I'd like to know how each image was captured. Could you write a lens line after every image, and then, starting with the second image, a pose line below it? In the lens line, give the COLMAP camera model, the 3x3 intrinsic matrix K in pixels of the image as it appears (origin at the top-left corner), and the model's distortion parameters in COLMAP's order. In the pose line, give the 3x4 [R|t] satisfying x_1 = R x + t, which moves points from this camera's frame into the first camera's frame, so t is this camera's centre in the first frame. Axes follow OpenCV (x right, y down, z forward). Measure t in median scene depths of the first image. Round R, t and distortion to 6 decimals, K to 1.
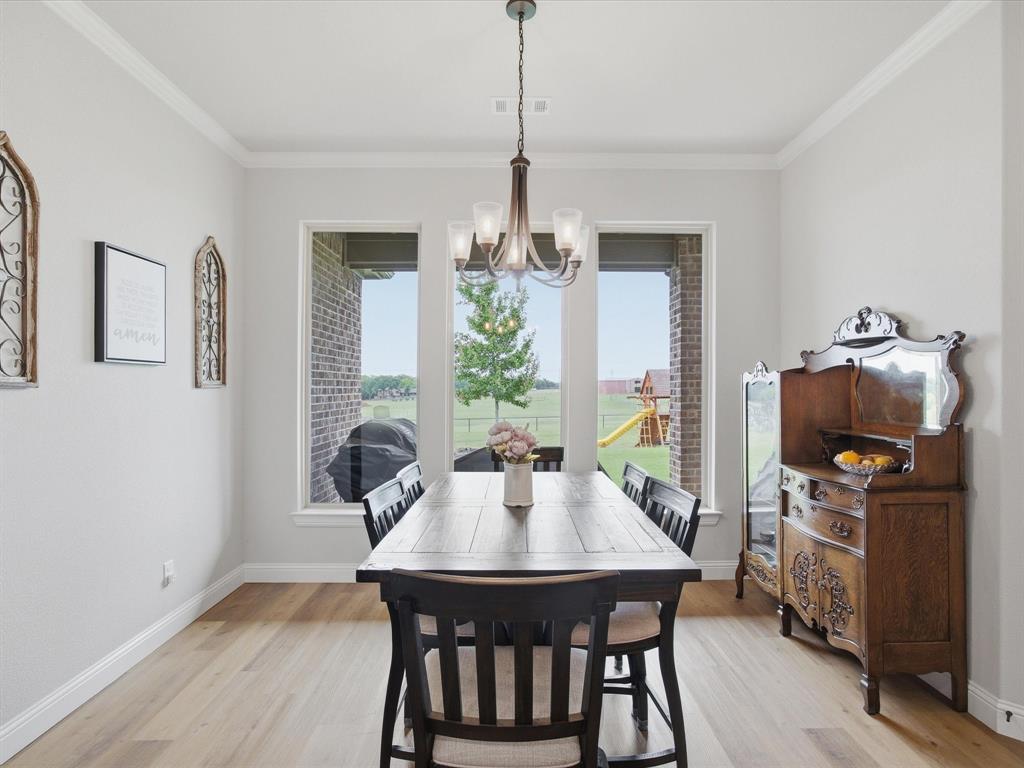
lens RADIAL K [[551.7, 0, 482.3], [0, 551.7, 387.8], [0, 0, 1]] dist [-0.007699, 0.001356]
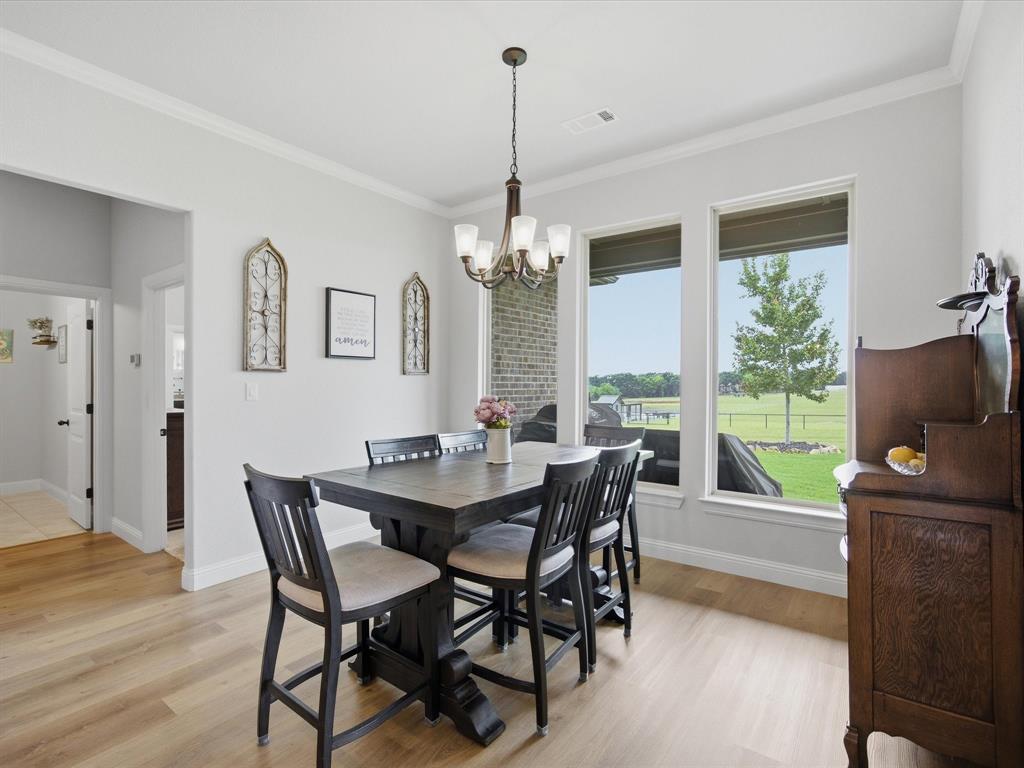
lens RADIAL K [[495.1, 0, 513.9], [0, 495.1, 383.5], [0, 0, 1]] dist [-0.000195, 0.001399]
pose [[0.799316, 0.003893, -0.600898, 0.513709], [-0.005294, 0.999986, -0.000563, 0.023259], [0.600887, 0.003631, 0.799326, 0.090197]]
